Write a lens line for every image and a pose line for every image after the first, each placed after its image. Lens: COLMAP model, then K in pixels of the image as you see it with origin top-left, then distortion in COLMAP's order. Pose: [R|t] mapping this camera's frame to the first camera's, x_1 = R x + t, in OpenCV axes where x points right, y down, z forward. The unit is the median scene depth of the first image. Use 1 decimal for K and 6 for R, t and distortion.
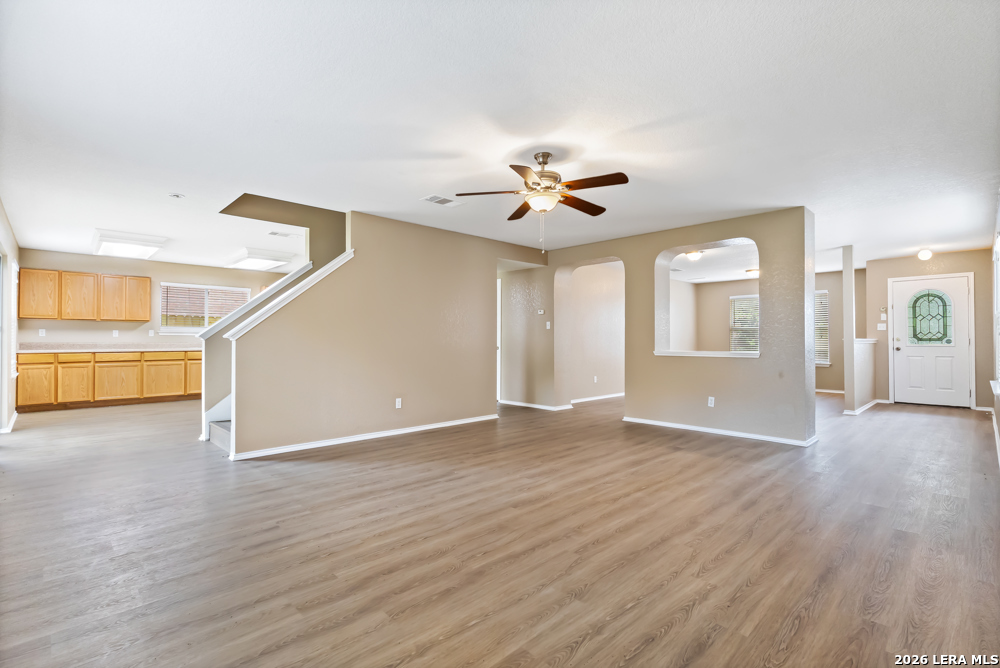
lens RADIAL K [[463.7, 0, 500.0], [0, 463.7, 334.0], [0, 0, 1]] dist [0.000021, 0.001602]
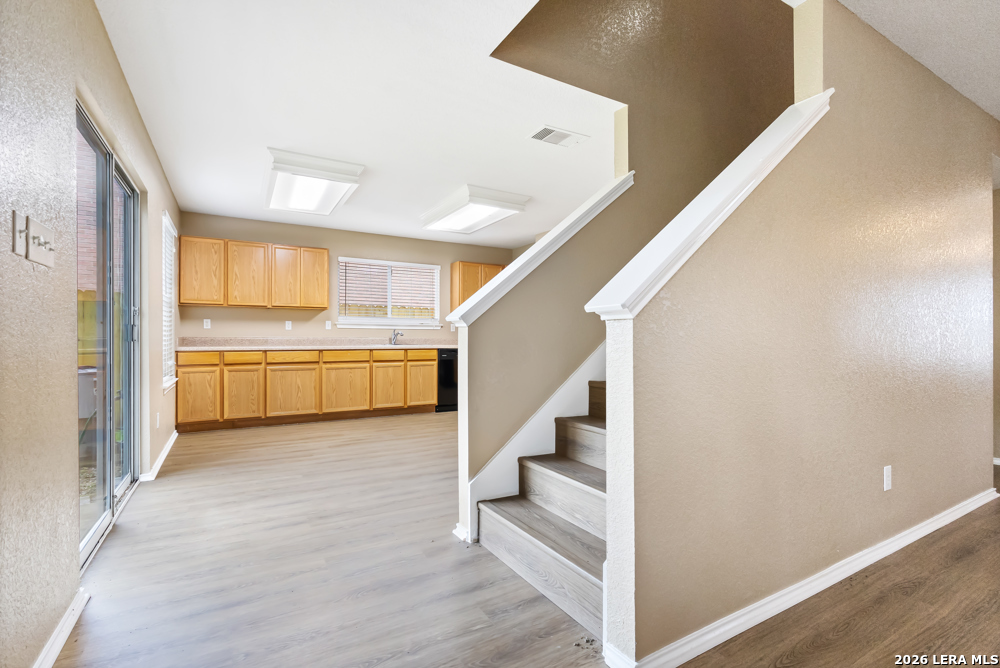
lens RADIAL K [[463.7, 0, 500.0], [0, 463.7, 334.0], [0, 0, 1]] dist [0.000021, 0.001602]
pose [[0.975503, 0.001784, -0.219978, -0.353010], [-0.001001, 0.999993, 0.003668, 0.010555], [0.219983, -0.003358, 0.975498, 0.368520]]
